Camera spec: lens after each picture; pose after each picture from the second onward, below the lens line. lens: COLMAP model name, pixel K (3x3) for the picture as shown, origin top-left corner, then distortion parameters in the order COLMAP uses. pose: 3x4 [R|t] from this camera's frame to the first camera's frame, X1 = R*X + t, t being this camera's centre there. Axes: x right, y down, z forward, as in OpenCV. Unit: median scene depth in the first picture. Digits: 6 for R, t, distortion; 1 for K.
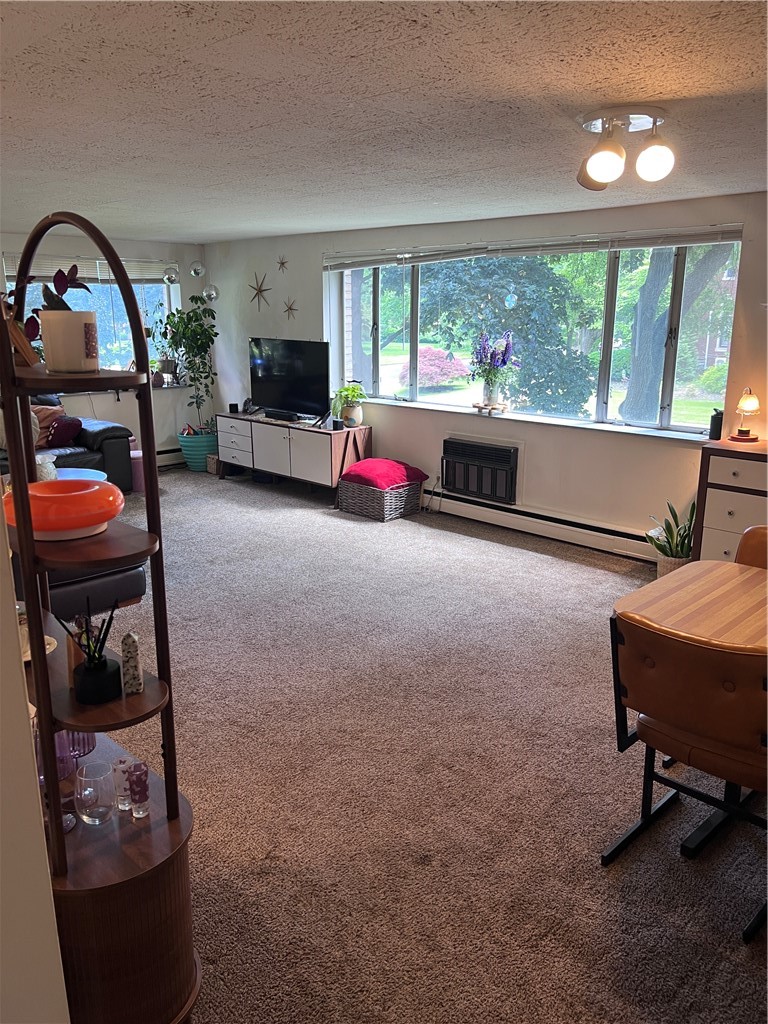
lens RADIAL K [[775.8, 0, 382.5], [0, 775.8, 514.2], [0, 0, 1]] dist [0.029711, -0.043676]
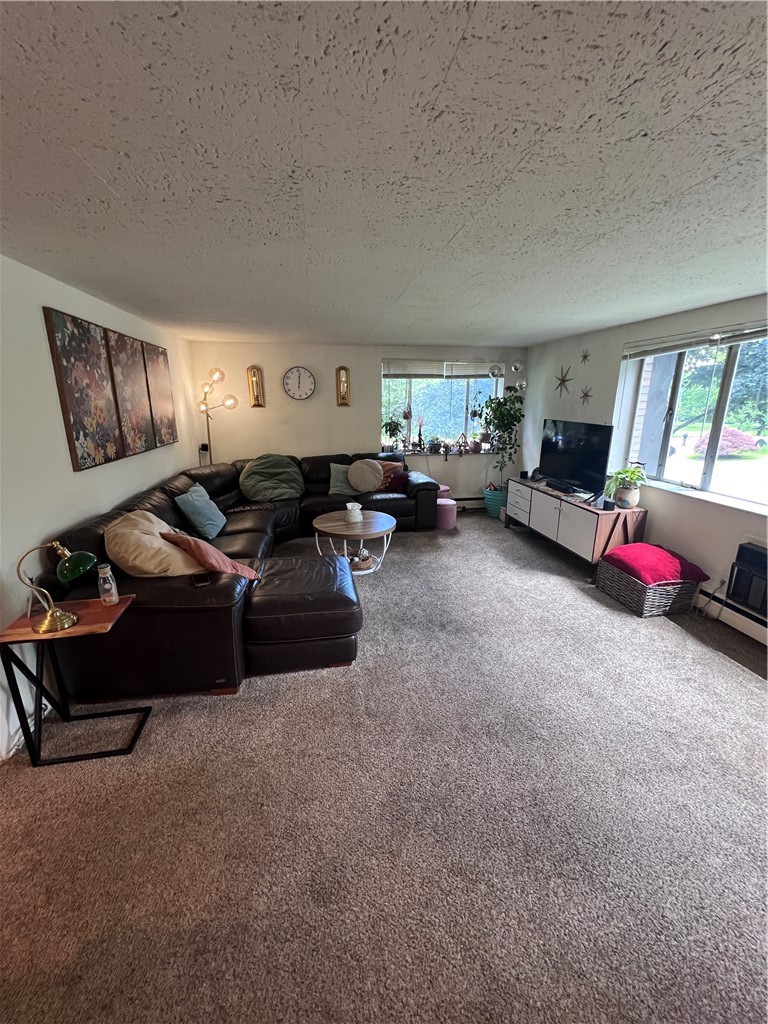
lens RADIAL K [[411.5, 0, 383.2], [0, 411.5, 508.4], [0, 0, 1]] dist [0.001803, -0.001459]
pose [[0.811677, 0.149633, -0.564615, 0.008543], [-0.150335, 0.987583, 0.045608, -0.084835], [0.564429, 0.047862, 0.824093, 0.350955]]
